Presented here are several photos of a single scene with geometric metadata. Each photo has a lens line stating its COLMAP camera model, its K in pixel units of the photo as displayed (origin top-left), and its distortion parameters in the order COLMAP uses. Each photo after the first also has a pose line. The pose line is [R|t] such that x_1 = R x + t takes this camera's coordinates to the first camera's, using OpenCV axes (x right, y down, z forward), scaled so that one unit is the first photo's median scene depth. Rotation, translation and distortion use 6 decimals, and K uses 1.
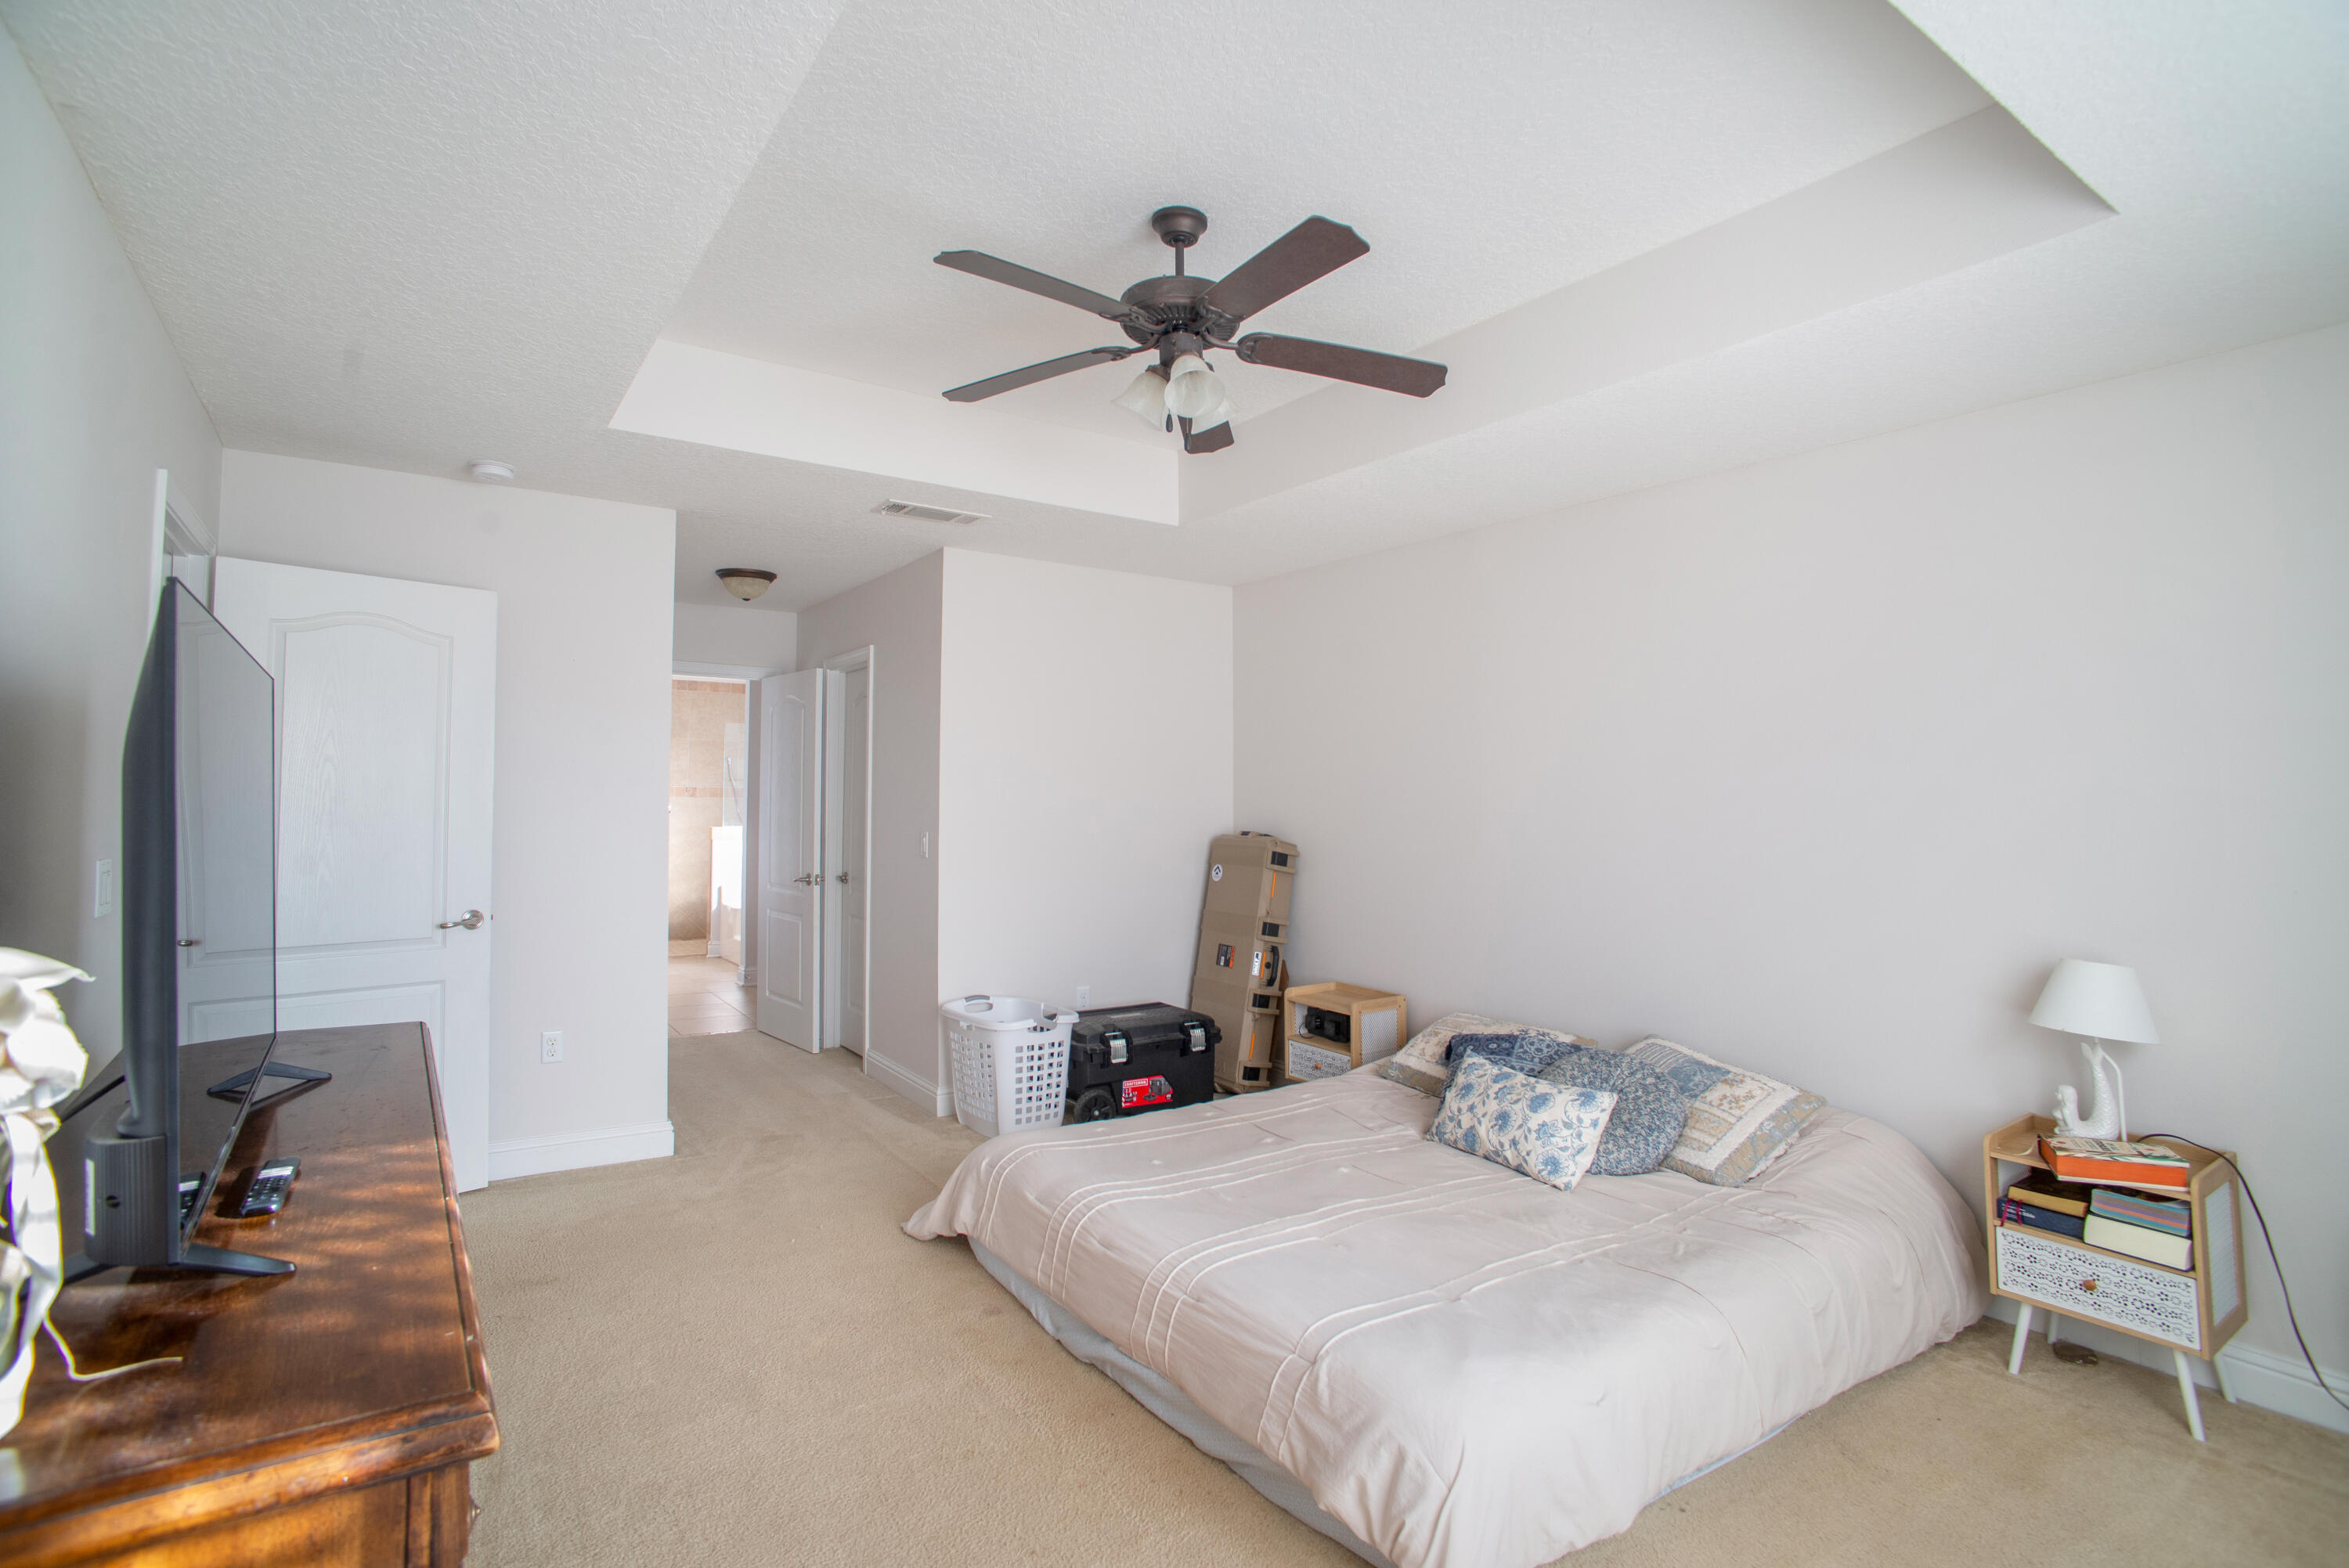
lens RADIAL K [[1163.2, 0, 1188.2], [0, 1163.2, 720.8], [0, 0, 1]] dist [-0.065412, 0.033375]
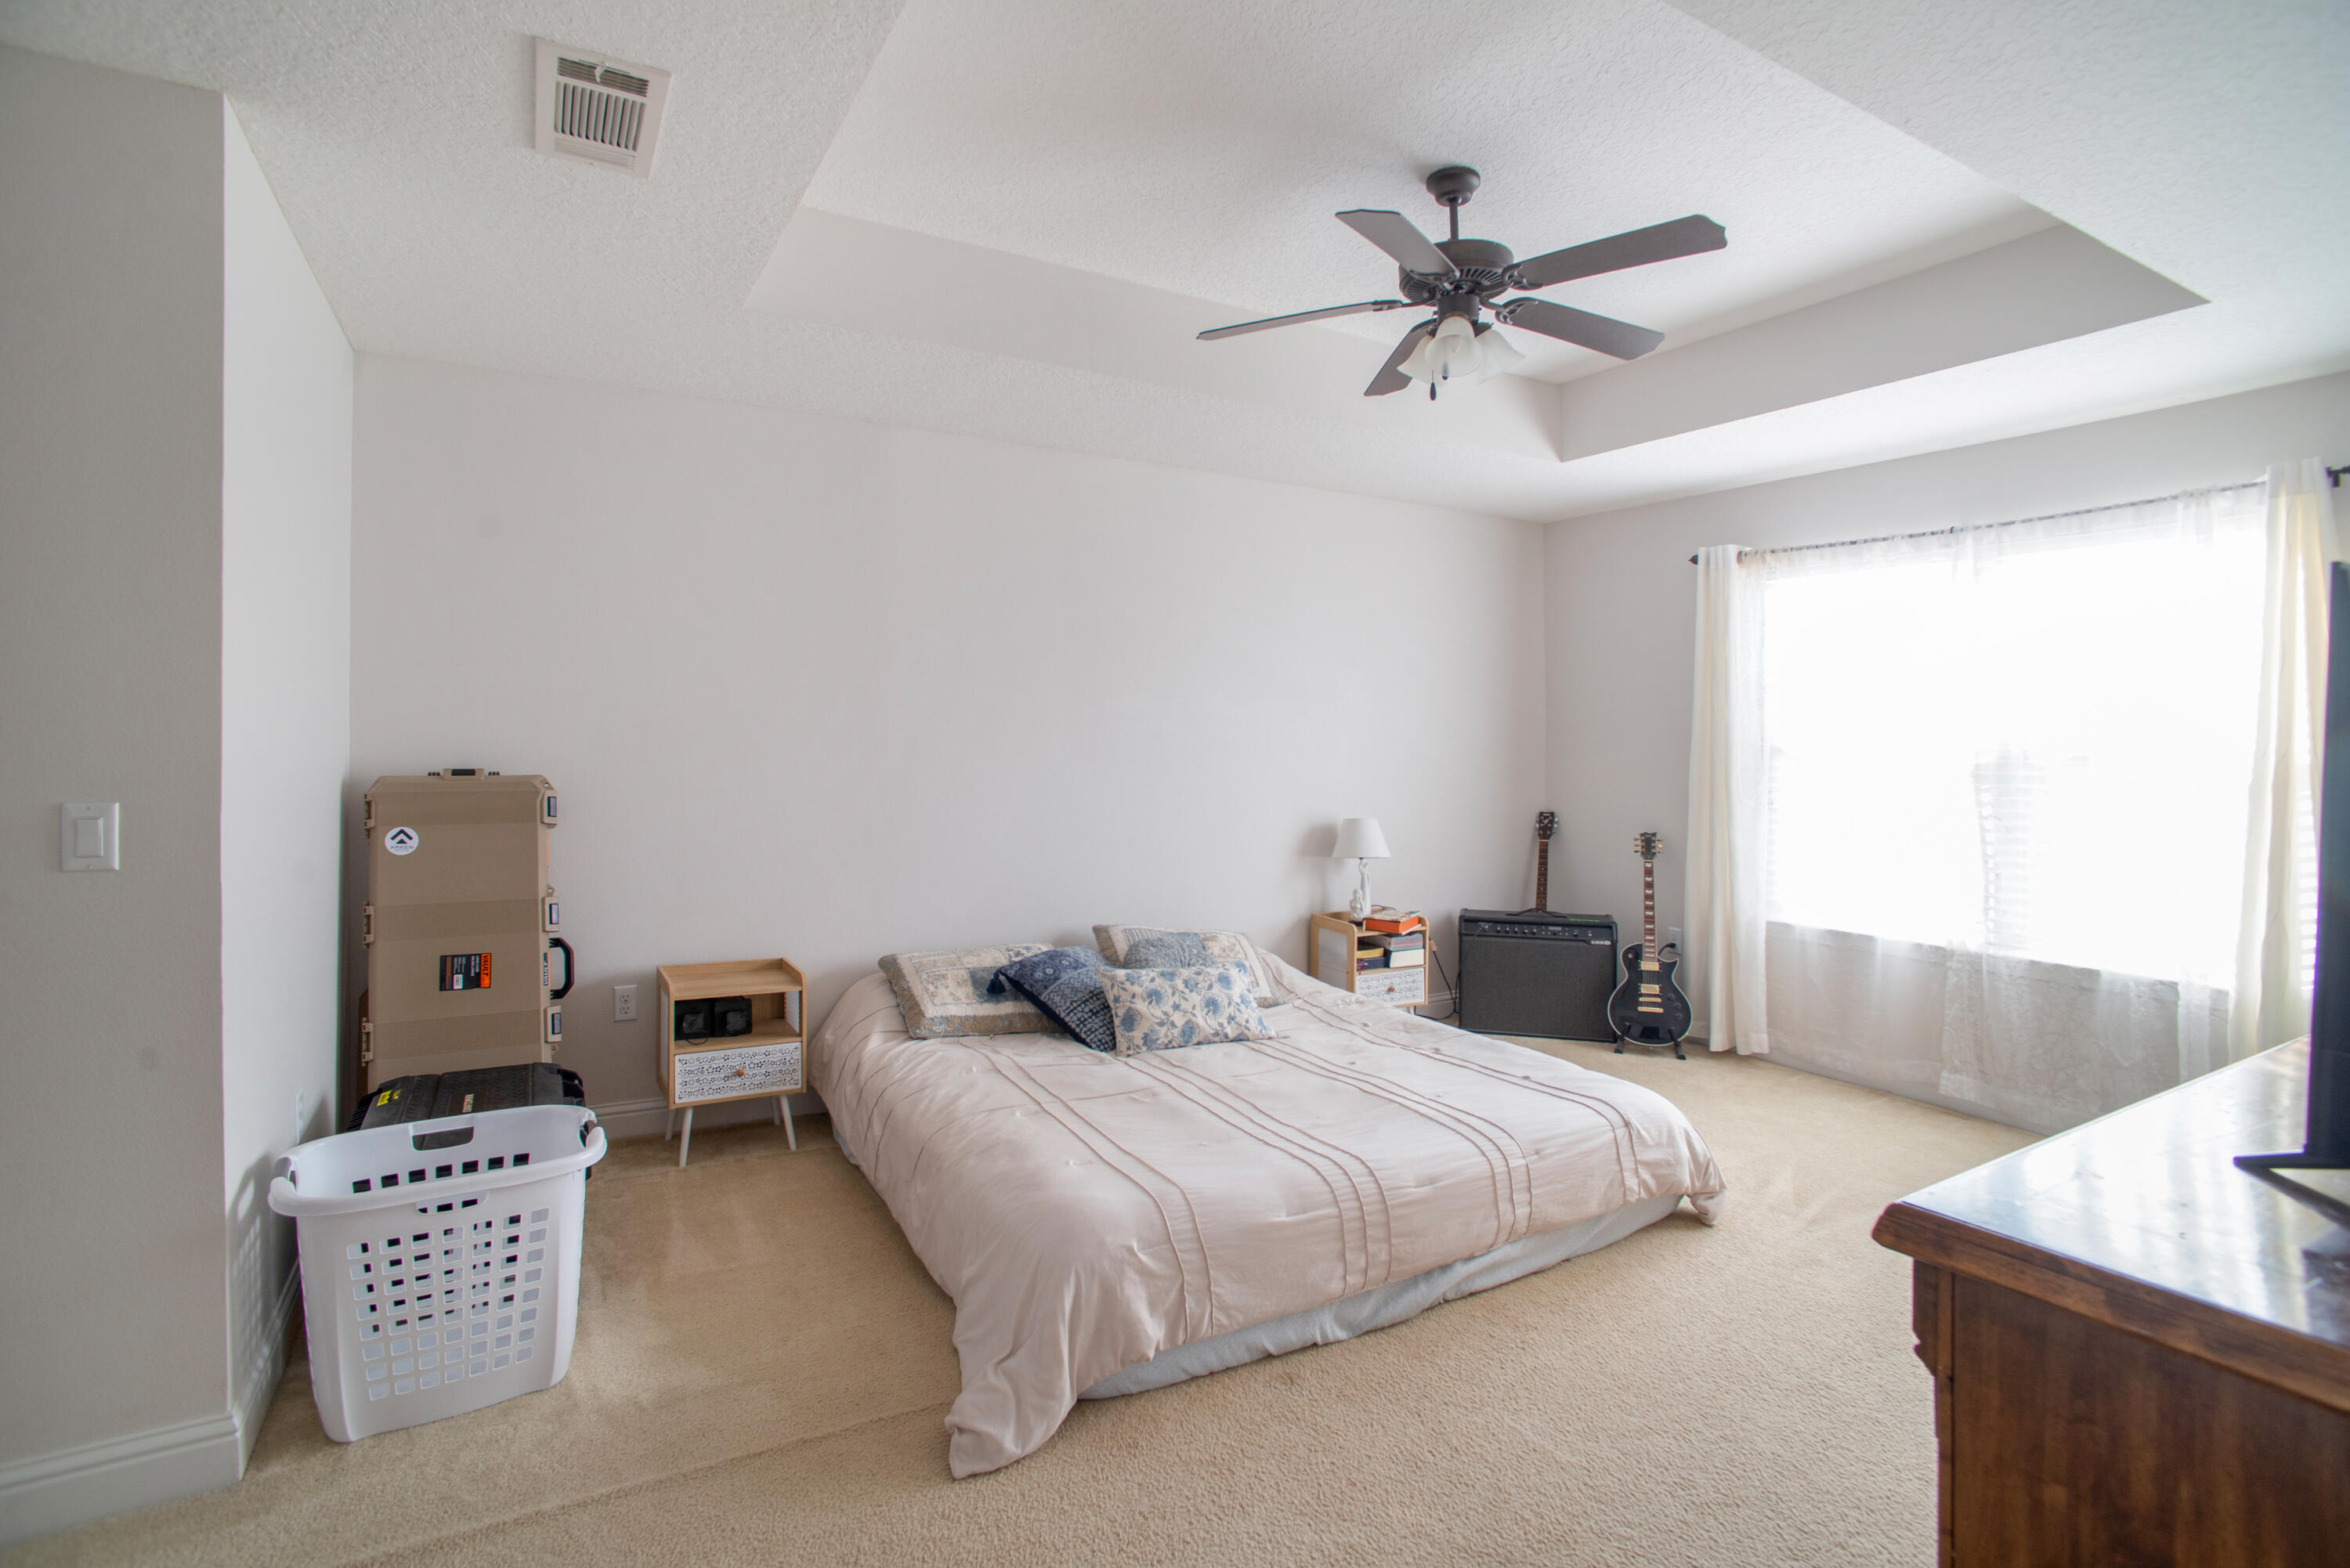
lens RADIAL K [[1163.7, 0, 1188.7], [0, 1163.7, 720.8], [0, 0, 1]] dist [-0.065412, 0.033375]
pose [[0.063058, 0.003434, 0.998004, -0.904714], [-0.081020, 0.996711, 0.001689, 0.064937], [-0.994716, -0.080965, 0.063129, 0.993138]]
